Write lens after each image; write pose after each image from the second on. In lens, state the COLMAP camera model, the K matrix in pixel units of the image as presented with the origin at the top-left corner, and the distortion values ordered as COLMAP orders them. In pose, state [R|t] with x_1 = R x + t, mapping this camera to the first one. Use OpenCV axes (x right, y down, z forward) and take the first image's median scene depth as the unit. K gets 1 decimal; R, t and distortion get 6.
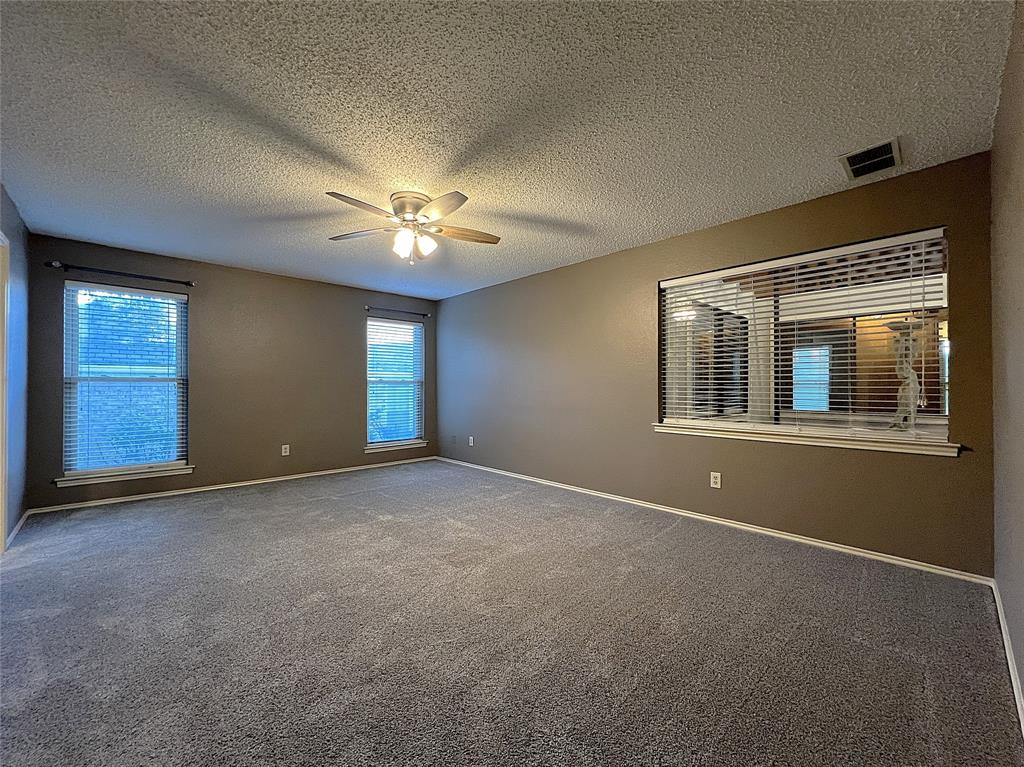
lens RADIAL K [[411.2, 0, 511.2], [0, 411.2, 381.0], [0, 0, 1]] dist [0.000862, 0.000027]
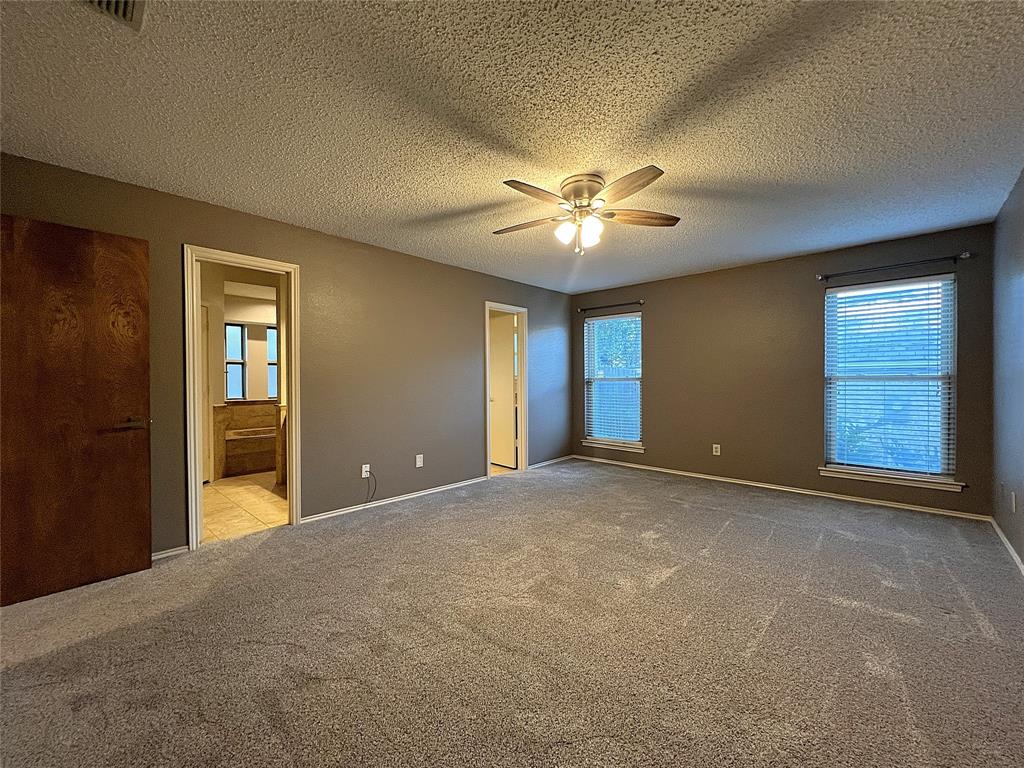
lens RADIAL K [[411.2, 0, 516.9], [0, 411.2, 382.9], [0, 0, 1]] dist [0.000862, 0.000027]
pose [[0.074412, 0.005365, -0.997213, 0.497602], [0.016498, 0.999842, 0.006611, -0.005918], [0.997091, -0.016944, 0.074312, 0.586206]]
